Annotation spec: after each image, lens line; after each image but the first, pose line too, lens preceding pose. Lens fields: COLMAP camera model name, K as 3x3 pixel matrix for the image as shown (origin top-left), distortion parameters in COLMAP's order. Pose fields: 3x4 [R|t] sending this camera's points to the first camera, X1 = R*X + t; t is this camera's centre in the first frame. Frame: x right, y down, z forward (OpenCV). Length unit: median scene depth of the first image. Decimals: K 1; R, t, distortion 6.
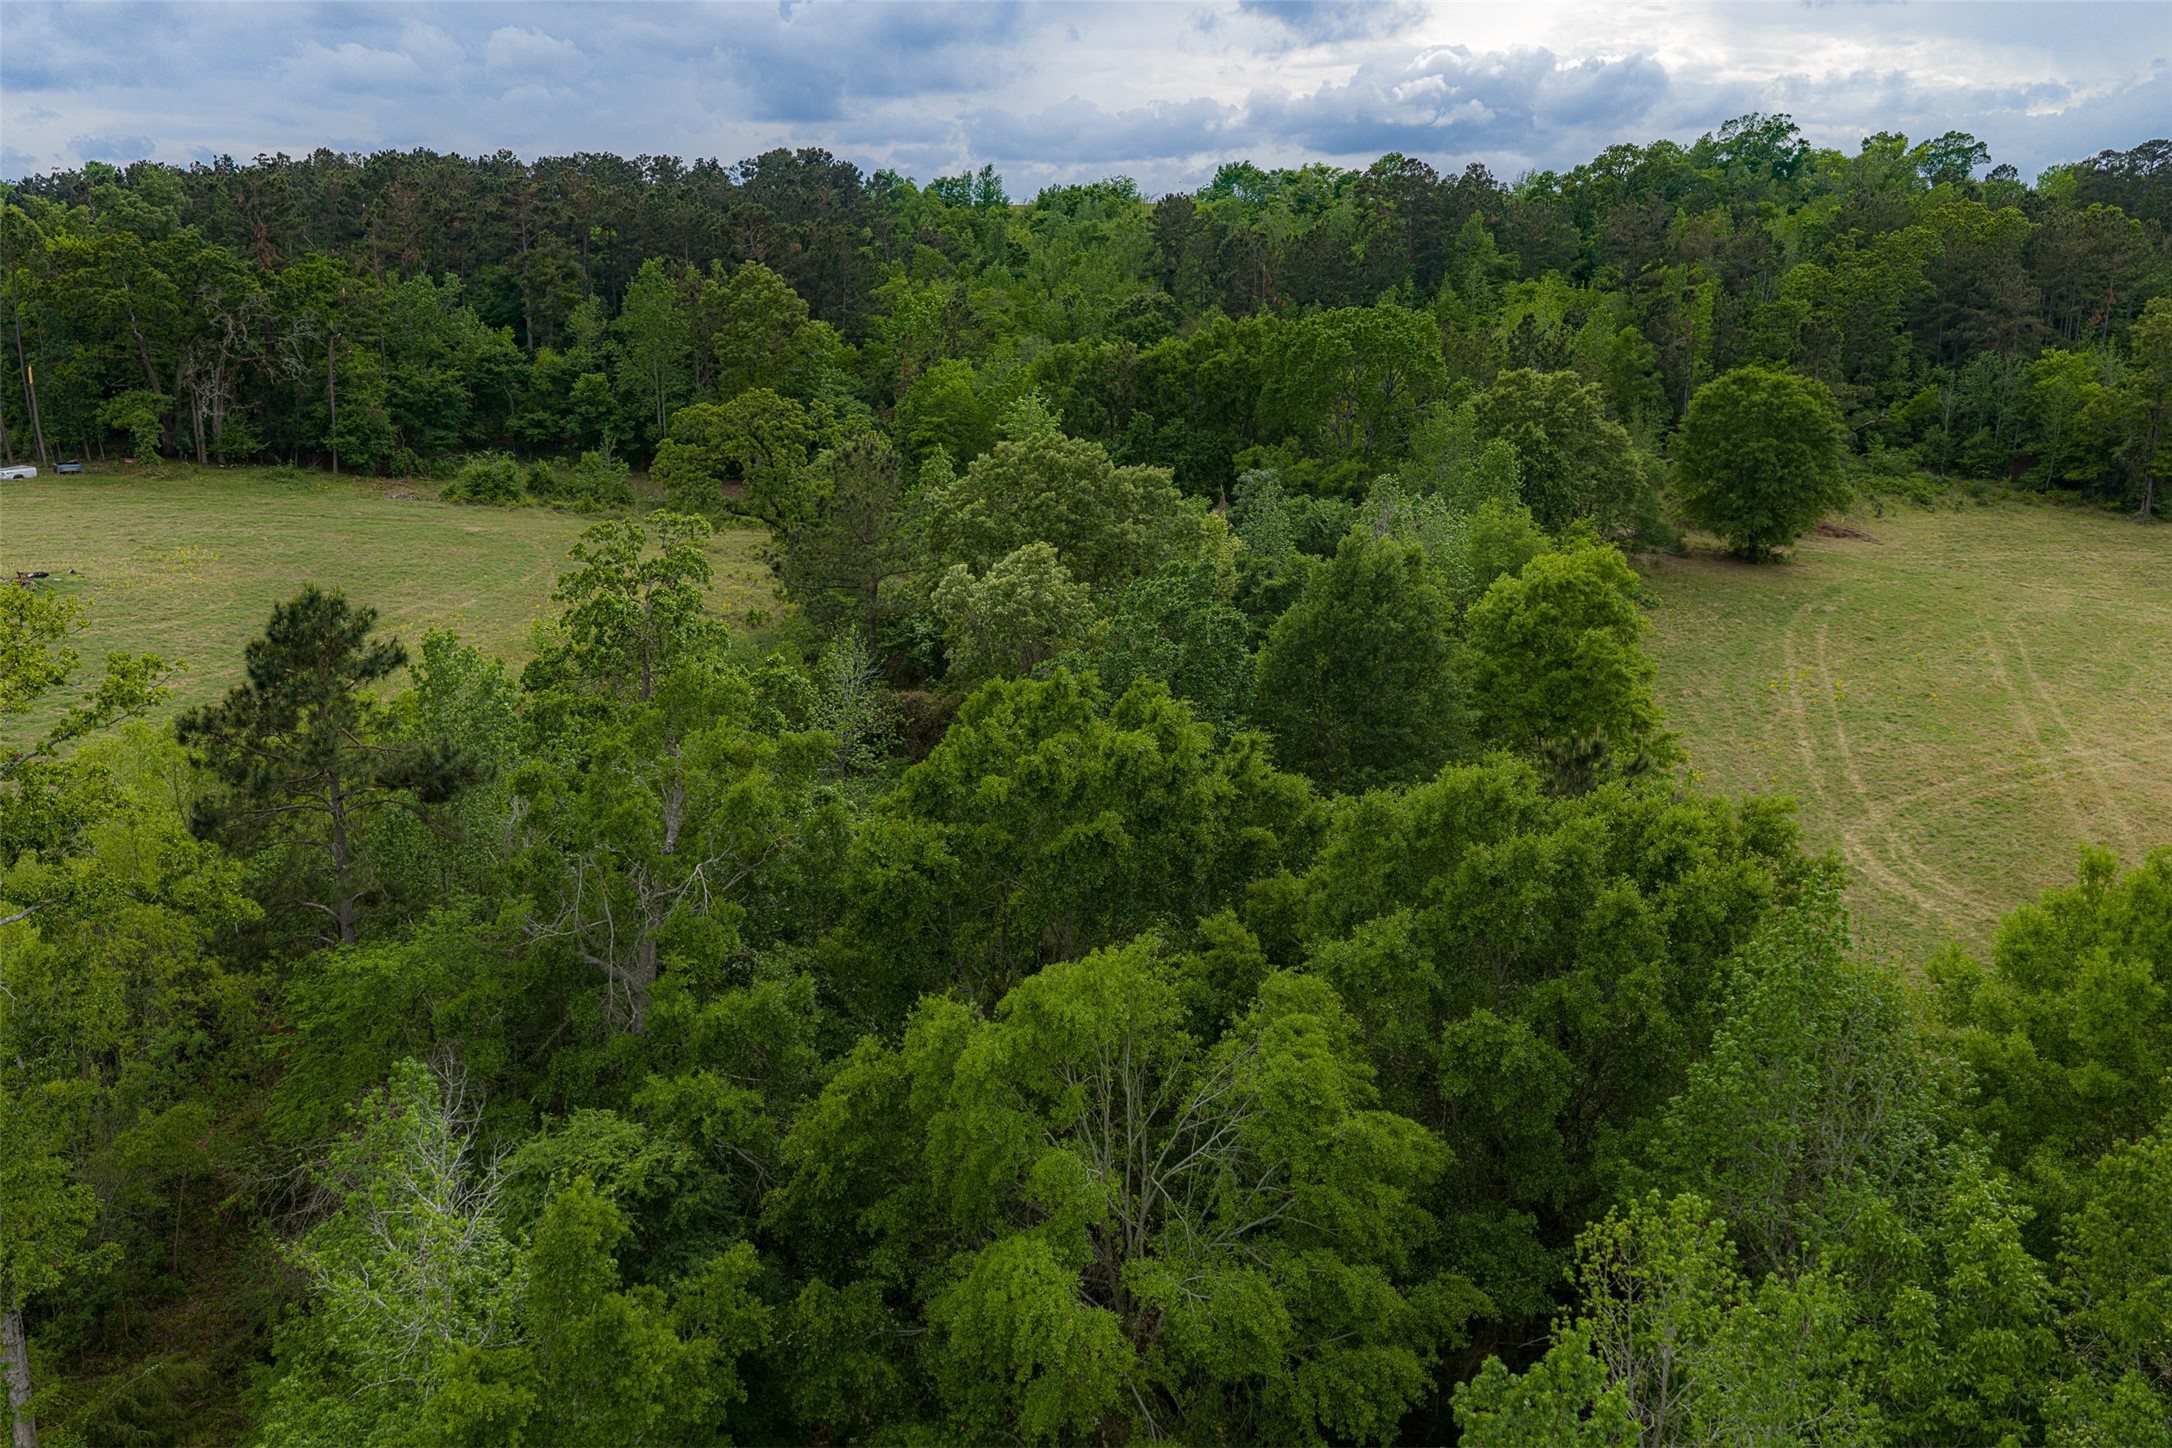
lens RADIAL K [[1765.3, 0, 1078.2], [0, 1765.3, 721.8], [0, 0, 1]] dist [-0.009433, -0.008180]
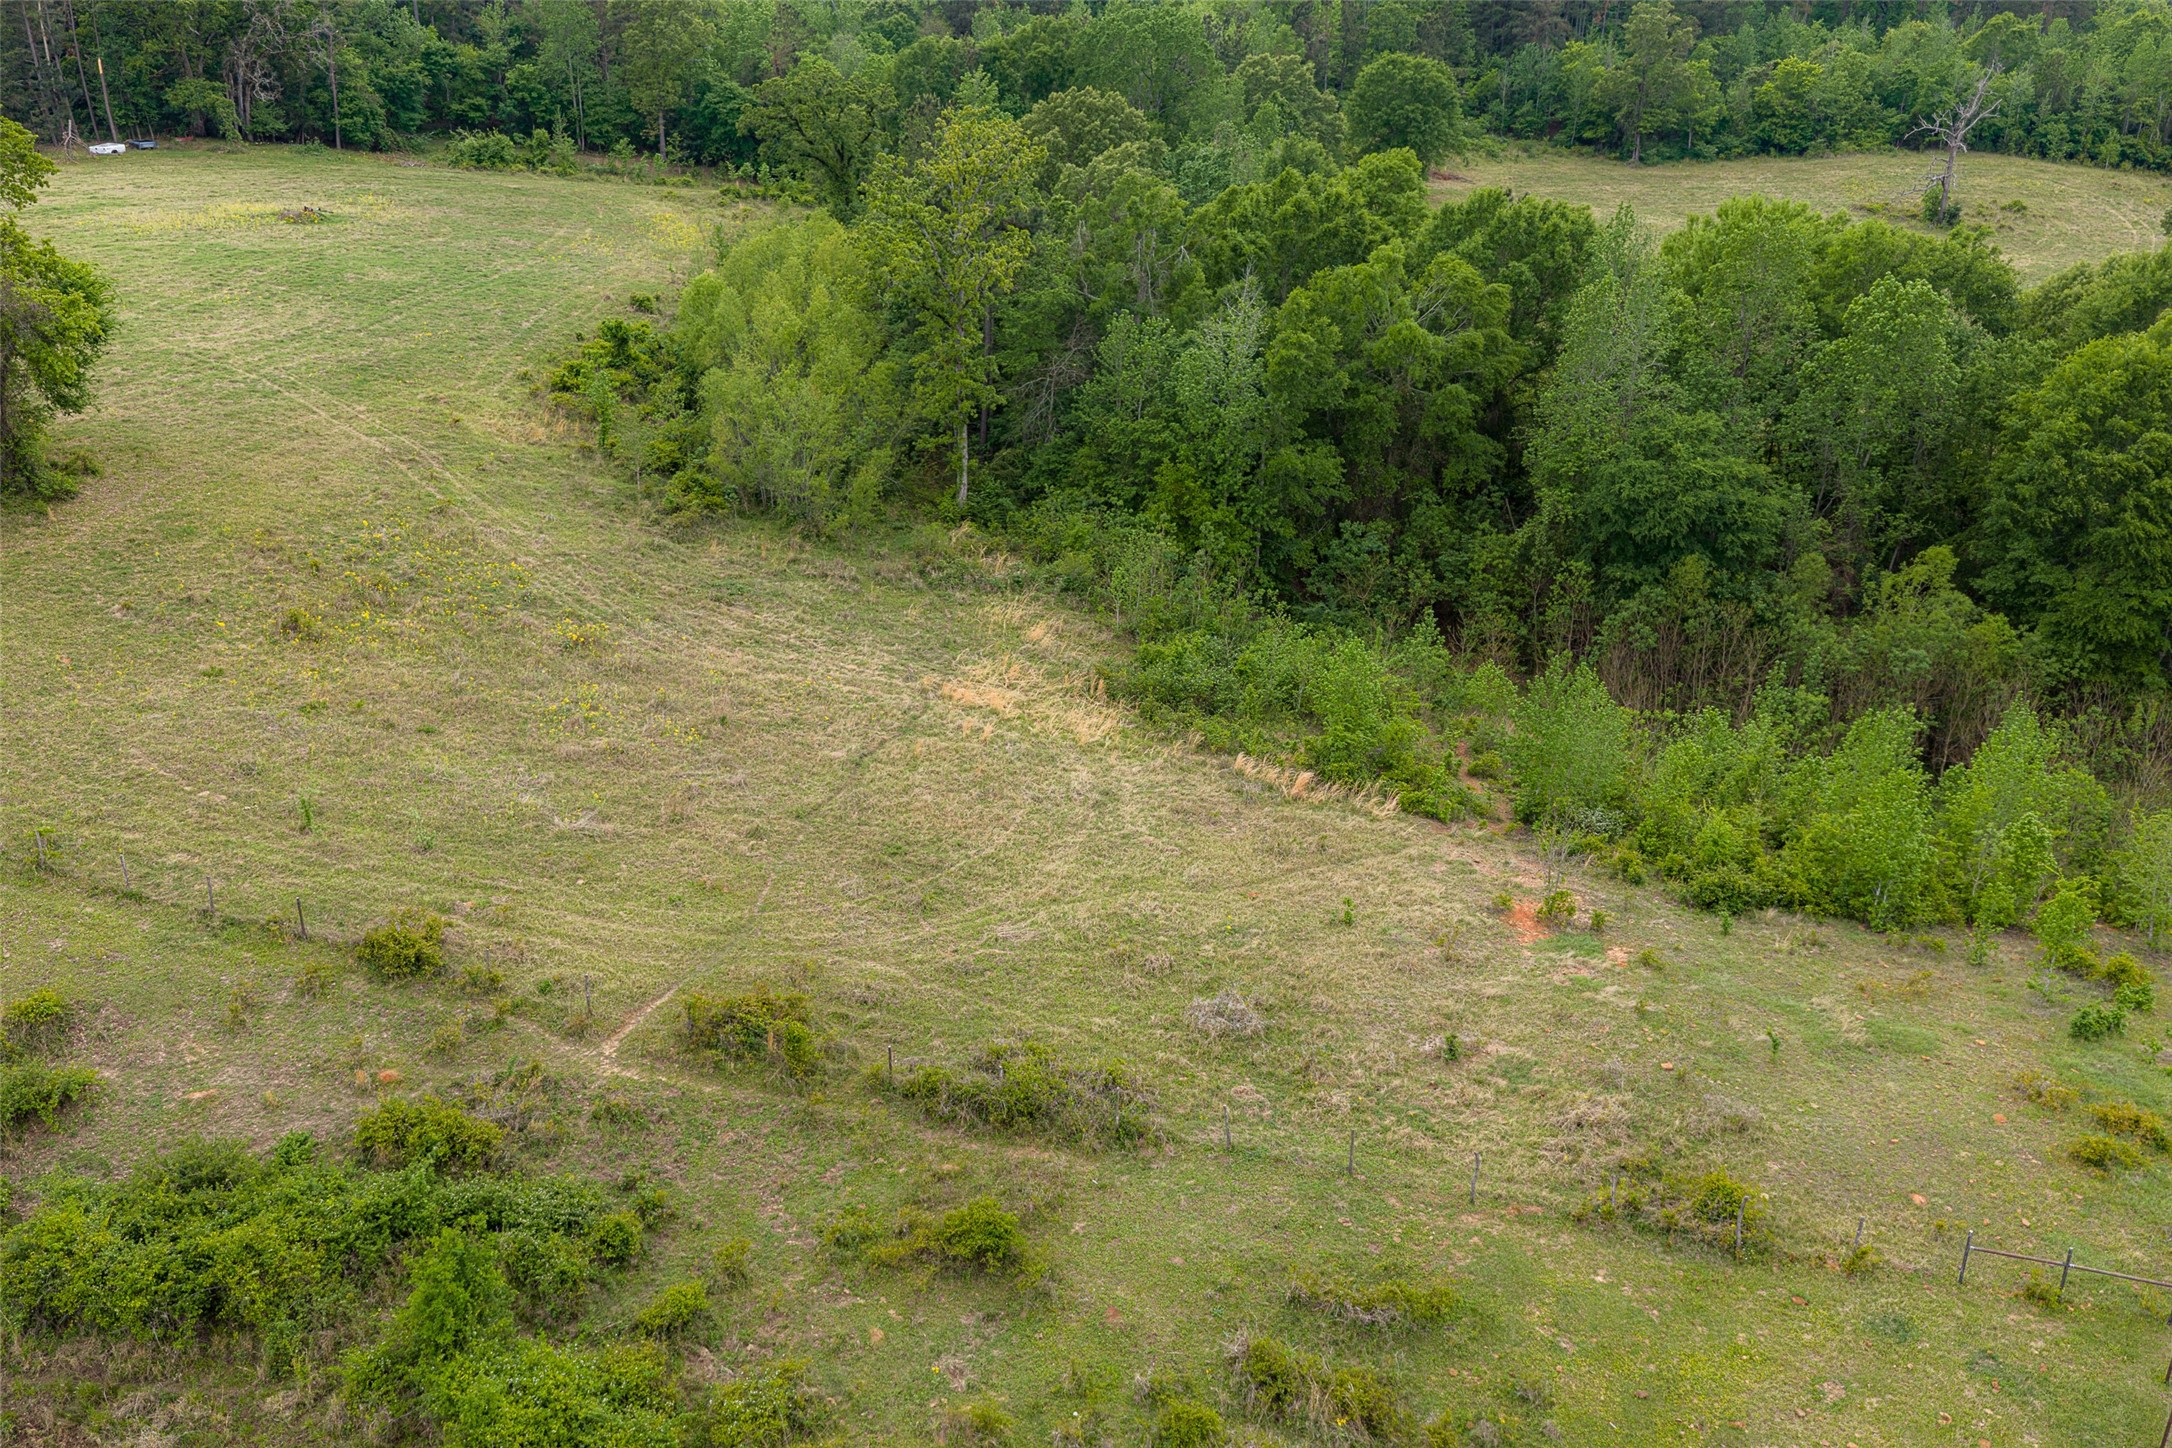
lens RADIAL K [[1765.3, 0, 1092.2], [0, 1765.3, 728.4], [0, 0, 1]] dist [-0.009433, -0.008180]
pose [[0.960716, -0.103026, 0.257704, -0.240097], [0.061973, 0.984736, 0.162650, 0.077599], [-0.270527, -0.140290, 0.952436, -0.318303]]
